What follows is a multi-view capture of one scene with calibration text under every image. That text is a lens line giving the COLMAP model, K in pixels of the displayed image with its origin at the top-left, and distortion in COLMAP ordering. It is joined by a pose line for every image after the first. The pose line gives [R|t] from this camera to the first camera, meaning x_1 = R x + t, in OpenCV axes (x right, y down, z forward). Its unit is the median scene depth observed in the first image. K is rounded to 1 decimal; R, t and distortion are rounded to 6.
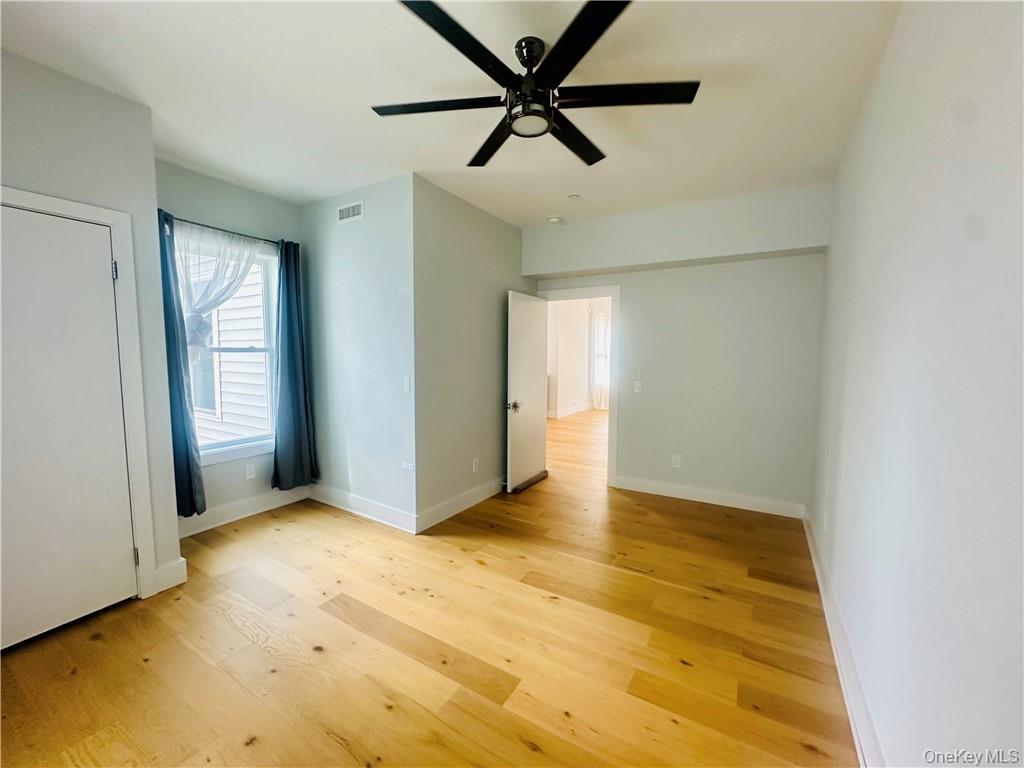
lens RADIAL K [[410.6, 0, 510.9], [0, 410.6, 387.6], [0, 0, 1]] dist [-0.004775, -0.000067]
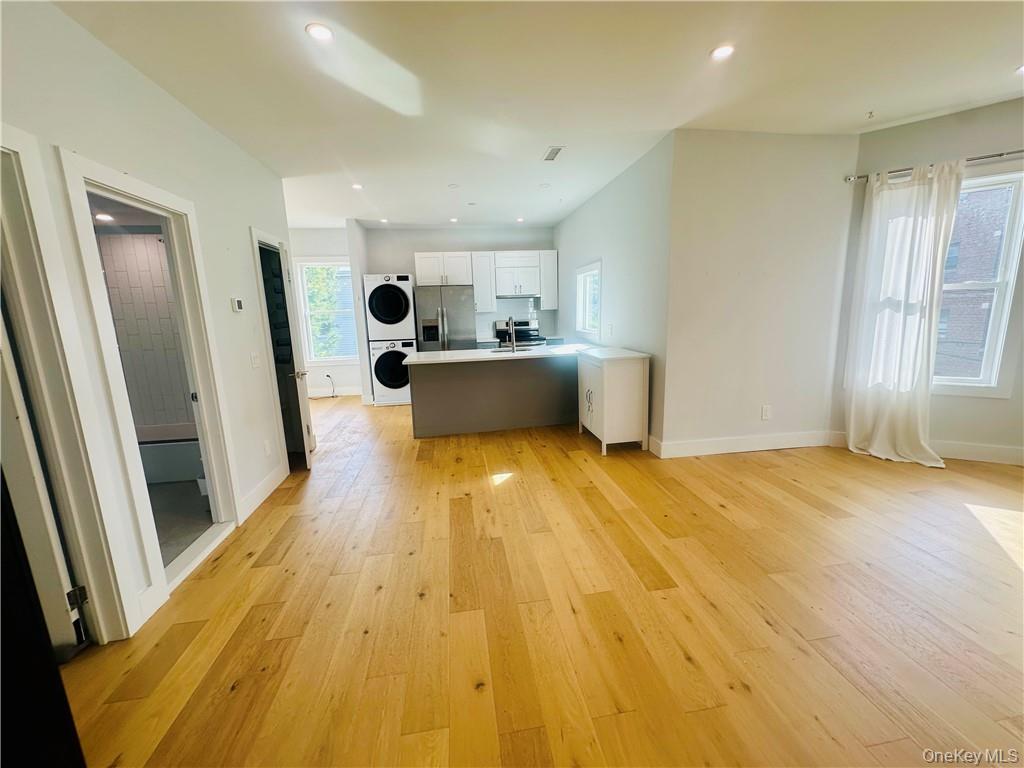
lens RADIAL K [[410.6, 0, 509.1], [0, 410.6, 385.5], [0, 0, 1]] dist [-0.004775, -0.000067]
pose [[0.631840, 0.127563, -0.764530, 0.369602], [-0.031972, 0.989814, 0.138729, -0.062067], [0.774439, -0.063211, 0.629482, 0.670945]]
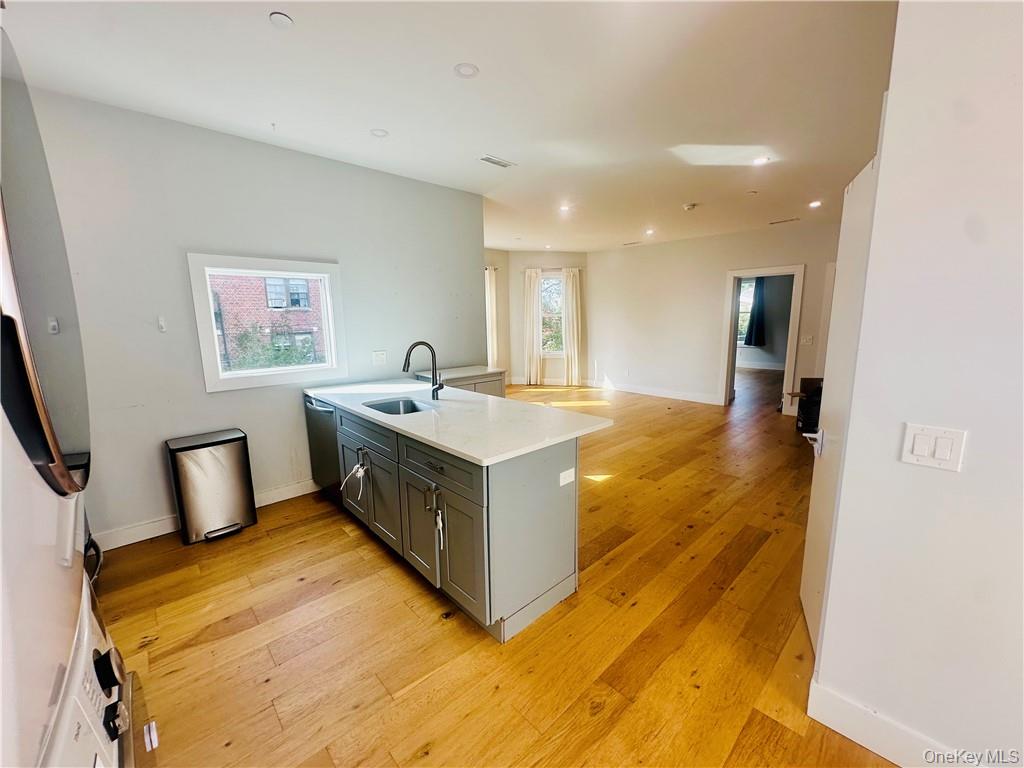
lens RADIAL K [[410.6, 0, 512.2], [0, 410.6, 383.1], [0, 0, 1]] dist [-0.004775, -0.000067]
pose [[0.266326, -0.150226, 0.952104, -0.442143], [0.087368, 0.987476, 0.131368, -0.083343], [-0.959915, 0.048197, 0.276115, 0.896734]]
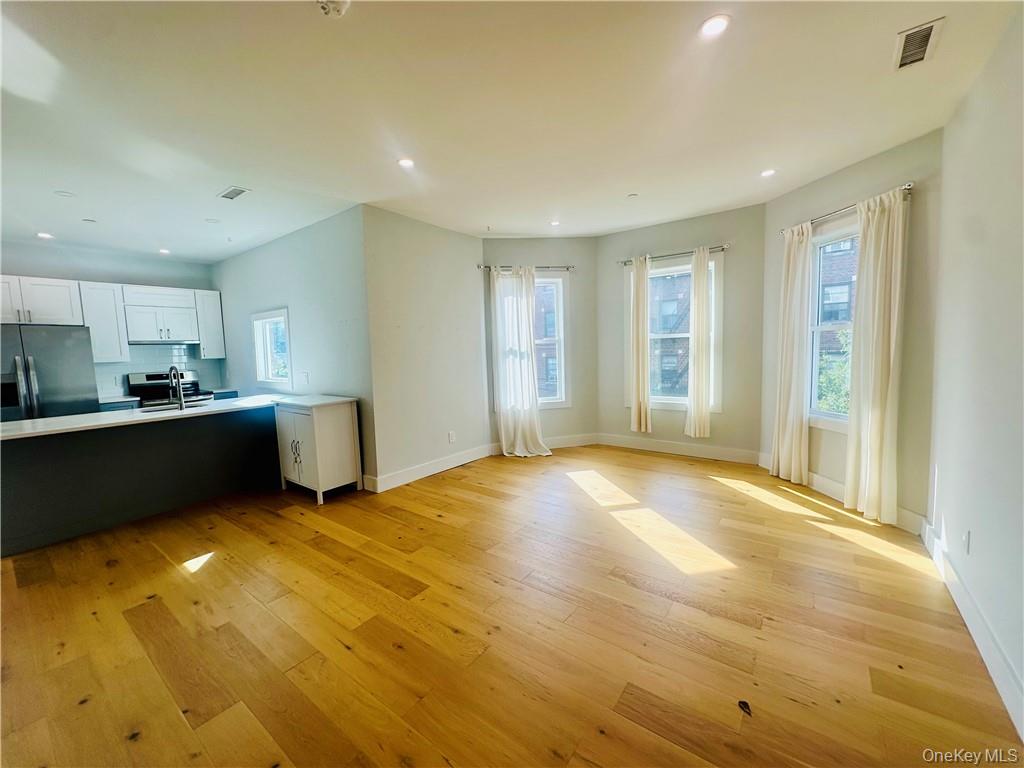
lens RADIAL K [[410.6, 0, 513.6], [0, 410.6, 385.0], [0, 0, 1]] dist [-0.004775, -0.000067]
pose [[0.994780, -0.013832, -0.101097, 0.349553], [0.015072, 0.999820, 0.011514, -0.055652], [0.100920, -0.012978, 0.994810, 0.612128]]
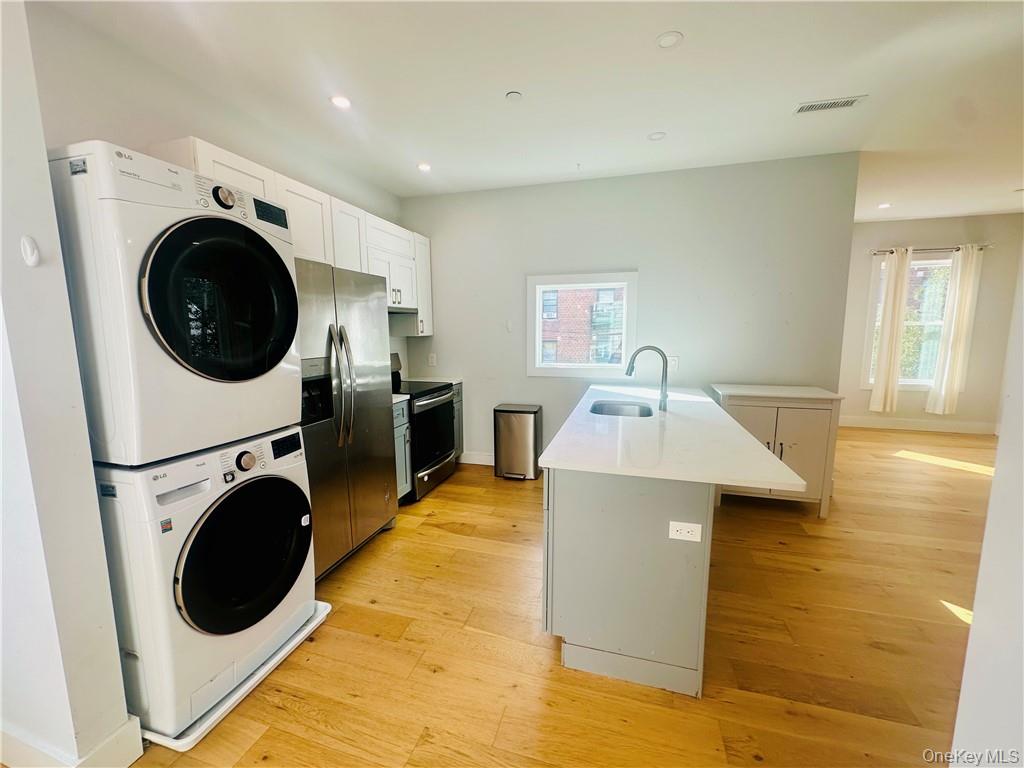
lens RADIAL K [[410.6, 0, 513.7], [0, 410.6, 385.6], [0, 0, 1]] dist [-0.004775, -0.000067]
pose [[0.965527, -0.033426, 0.258147, -0.314295], [0.019090, 0.998143, 0.057845, -0.068485], [-0.259602, -0.050923, 0.964372, 0.771340]]
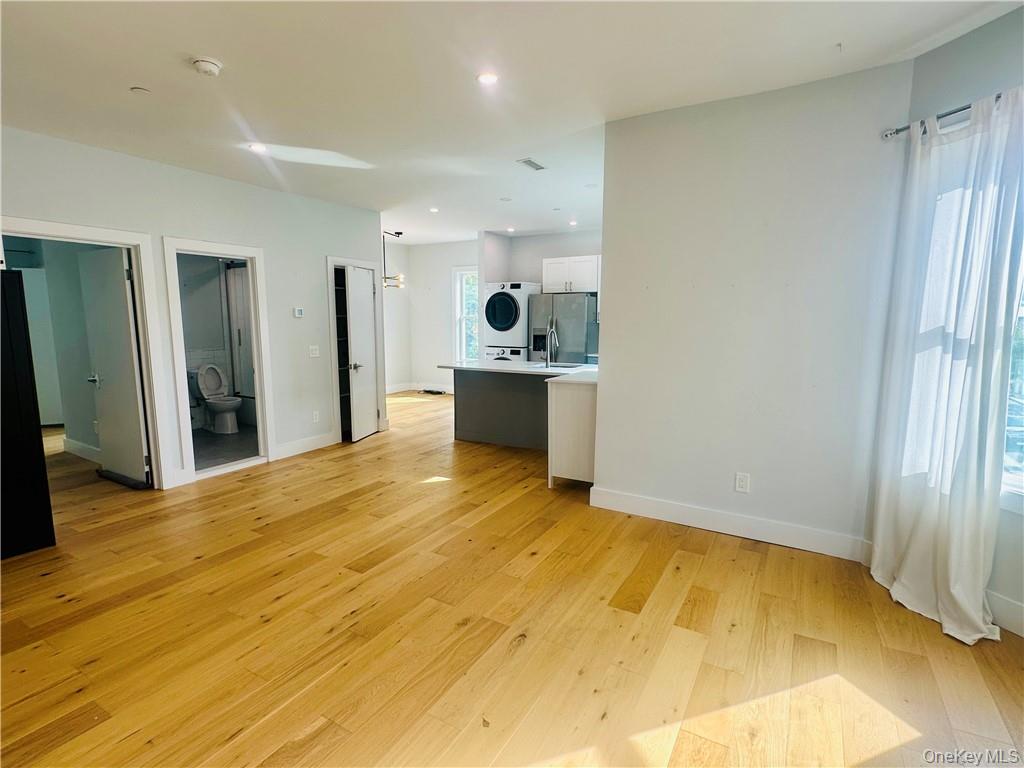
lens RADIAL K [[505.8, 0, 506.0], [0, 505.8, 389.0], [0, 0, 1]] dist [-0.006847, -0.001076]
pose [[-0.002732, 0.145870, -0.989300, 0.598435], [-0.077742, 0.986279, 0.145639, -0.094784], [0.996970, 0.077308, 0.008645, 1.006640]]
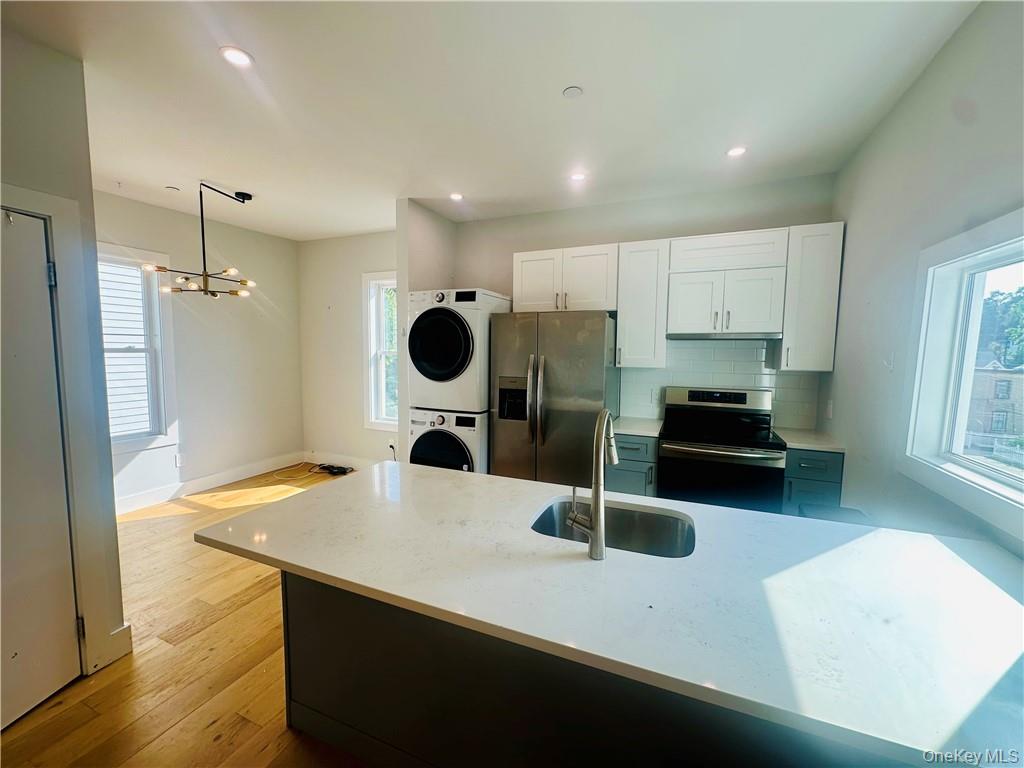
lens RADIAL K [[410.6, 0, 509.3], [0, 410.6, 384.4], [0, 0, 1]] dist [-0.004775, -0.000067]
pose [[0.135417, 0.090611, -0.986637, 0.035618], [-0.087387, 0.993021, 0.079203, -0.098450], [0.986927, 0.075493, 0.142390, 1.009388]]
